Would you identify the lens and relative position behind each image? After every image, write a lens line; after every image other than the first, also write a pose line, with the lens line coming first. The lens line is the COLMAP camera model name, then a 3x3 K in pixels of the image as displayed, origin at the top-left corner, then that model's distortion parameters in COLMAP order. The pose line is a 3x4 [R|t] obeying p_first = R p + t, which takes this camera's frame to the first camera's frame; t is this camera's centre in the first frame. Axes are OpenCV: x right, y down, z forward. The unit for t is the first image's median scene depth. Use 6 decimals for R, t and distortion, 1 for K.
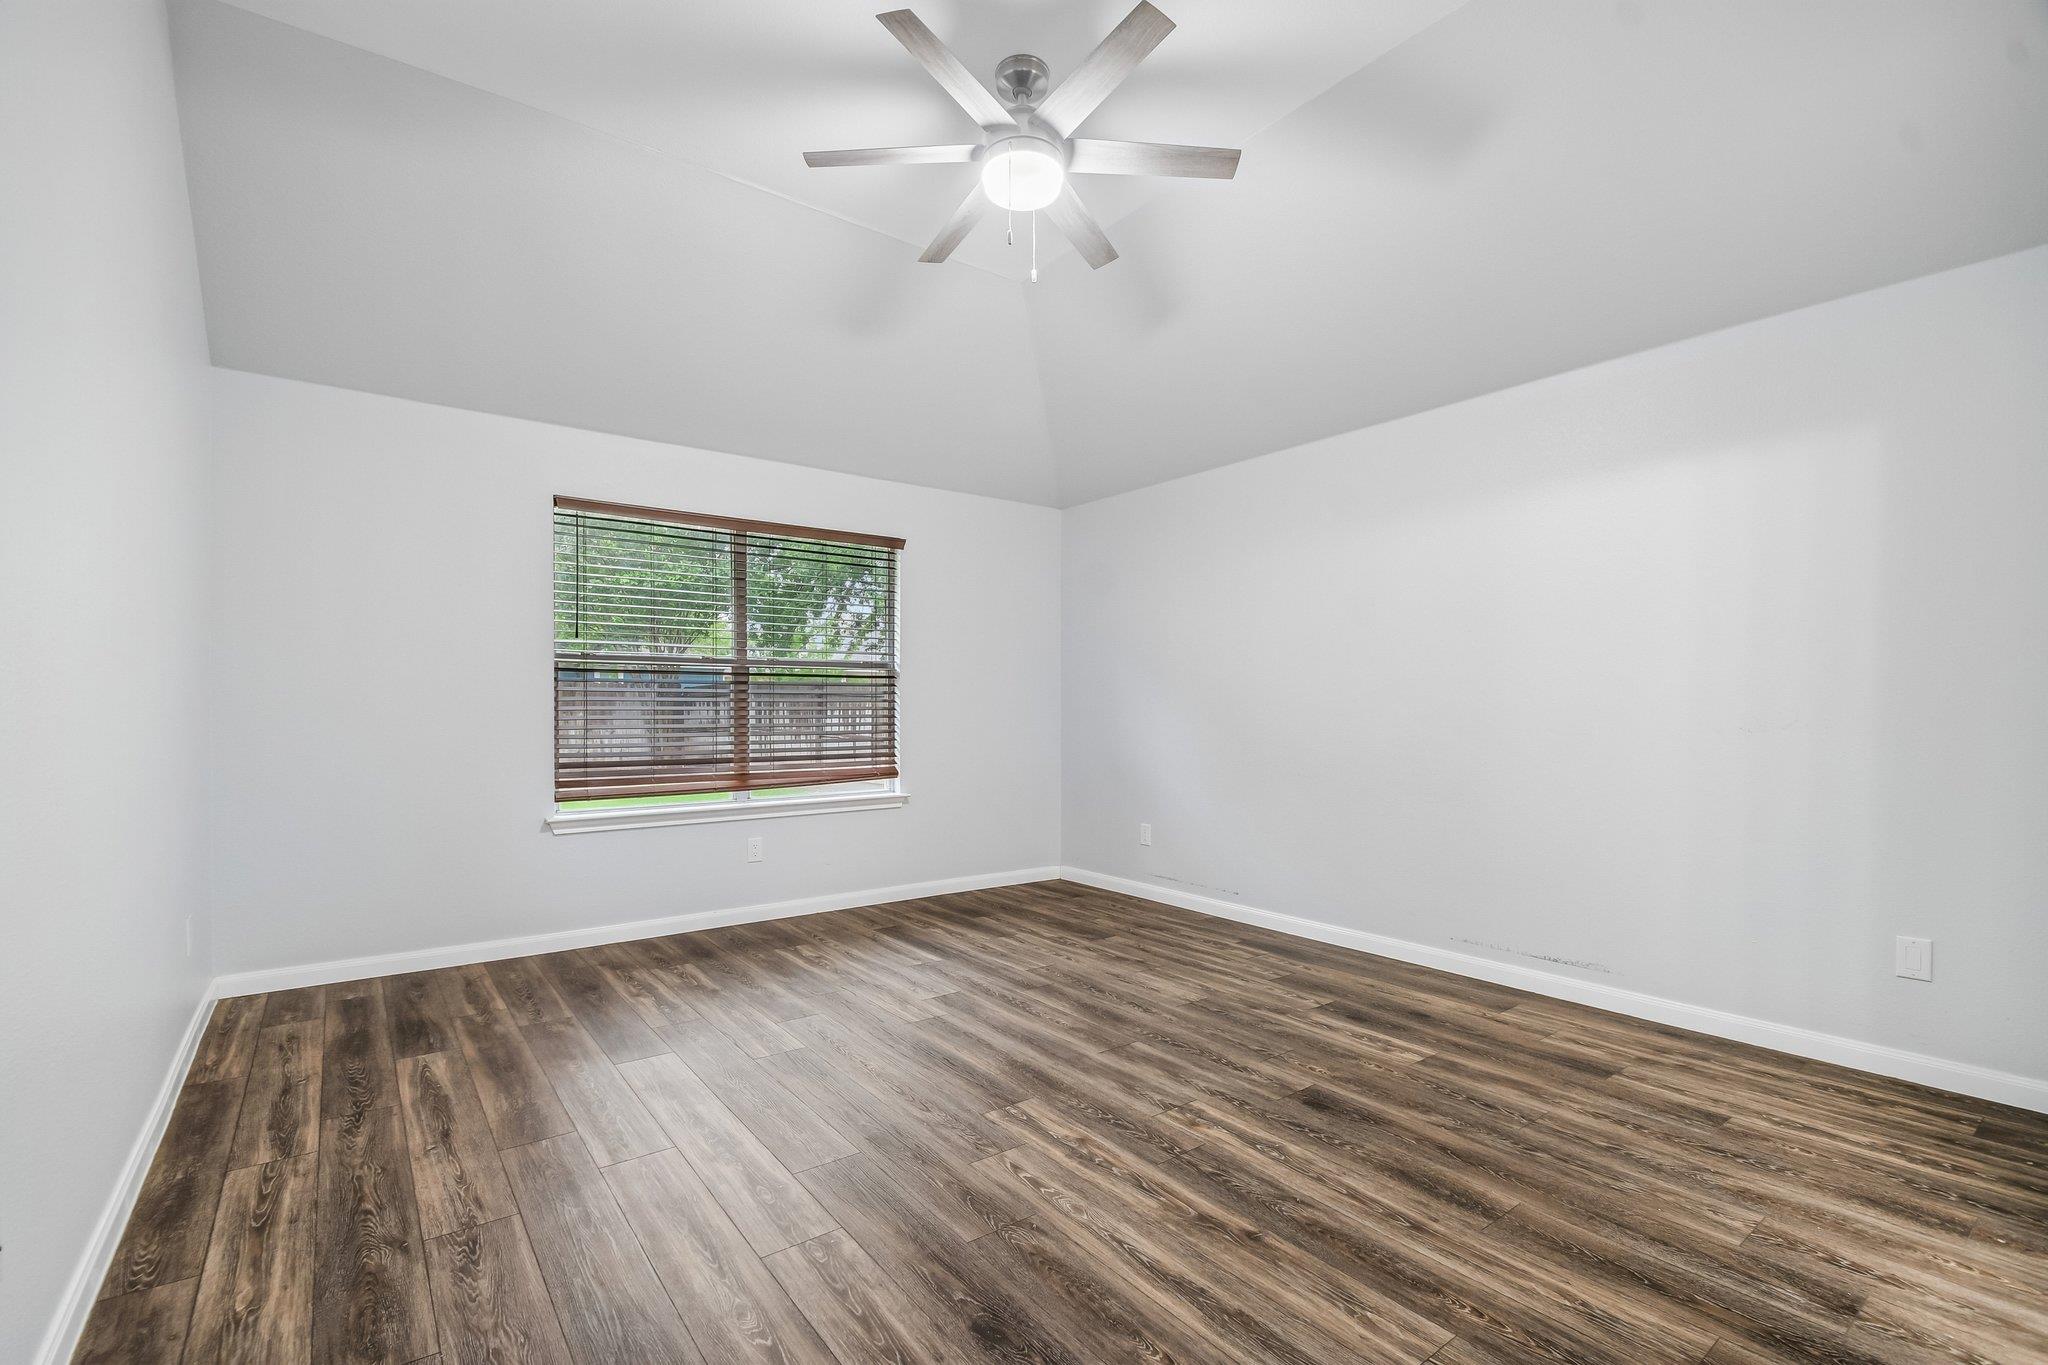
lens RADIAL K [[901.1, 0, 1015.9], [0, 901.1, 717.3], [0, 0, 1]] dist [0.010376, -0.013565]
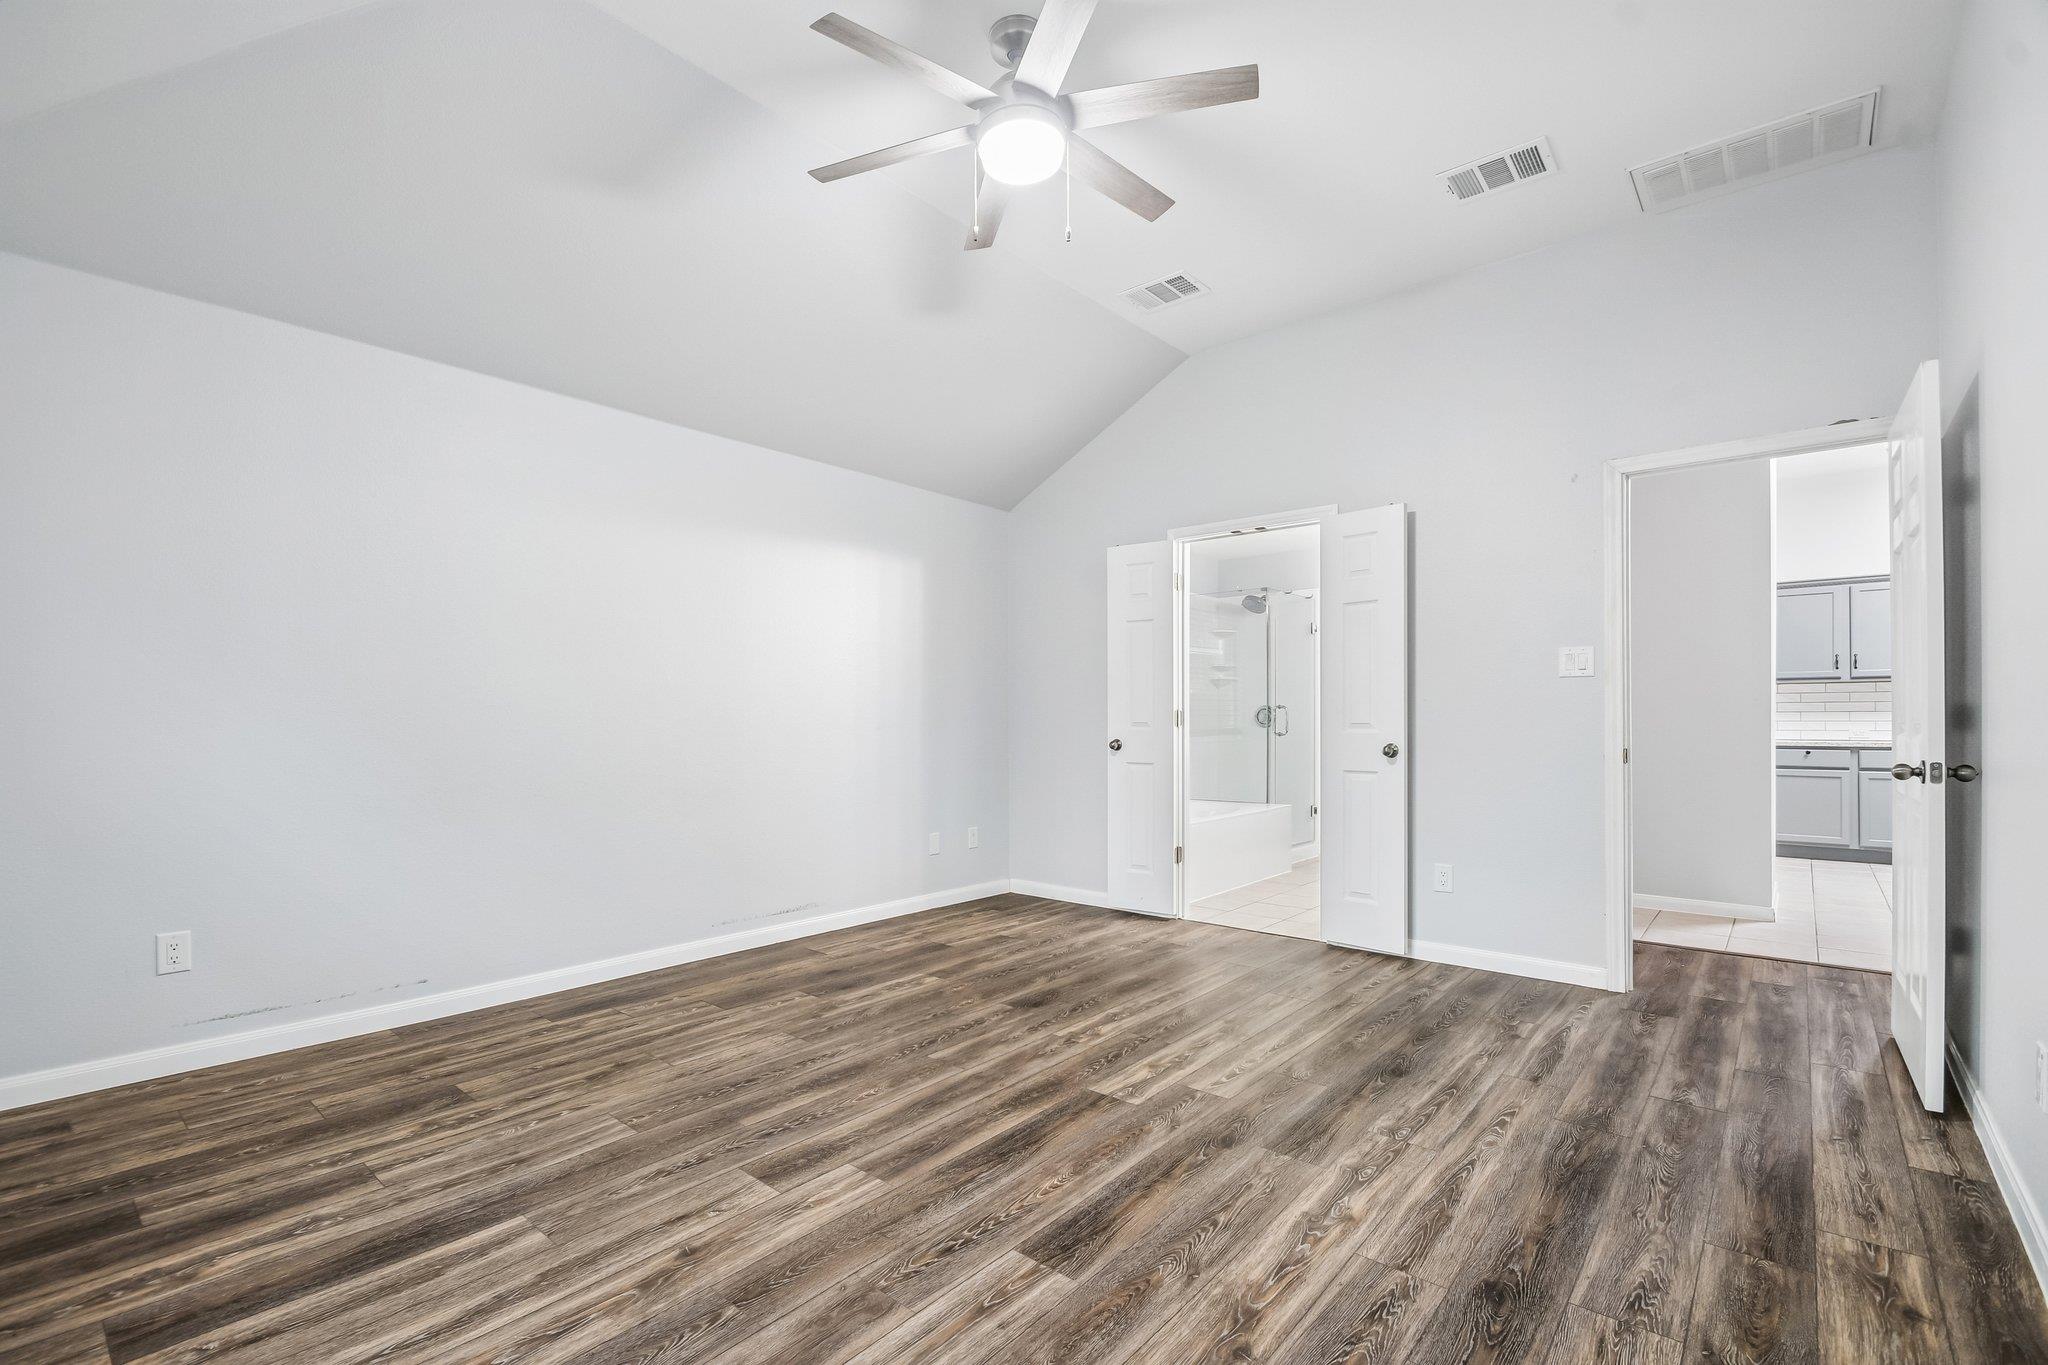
lens RADIAL K [[901.1, 0, 1015.9], [0, 901.1, 717.3], [0, 0, 1]] dist [0.010376, -0.013565]
pose [[-0.213767, -0.002148, 0.976882, -0.872283], [0.010584, 0.999934, 0.004515, -0.009880], [-0.976827, 0.011305, -0.213730, 1.158229]]
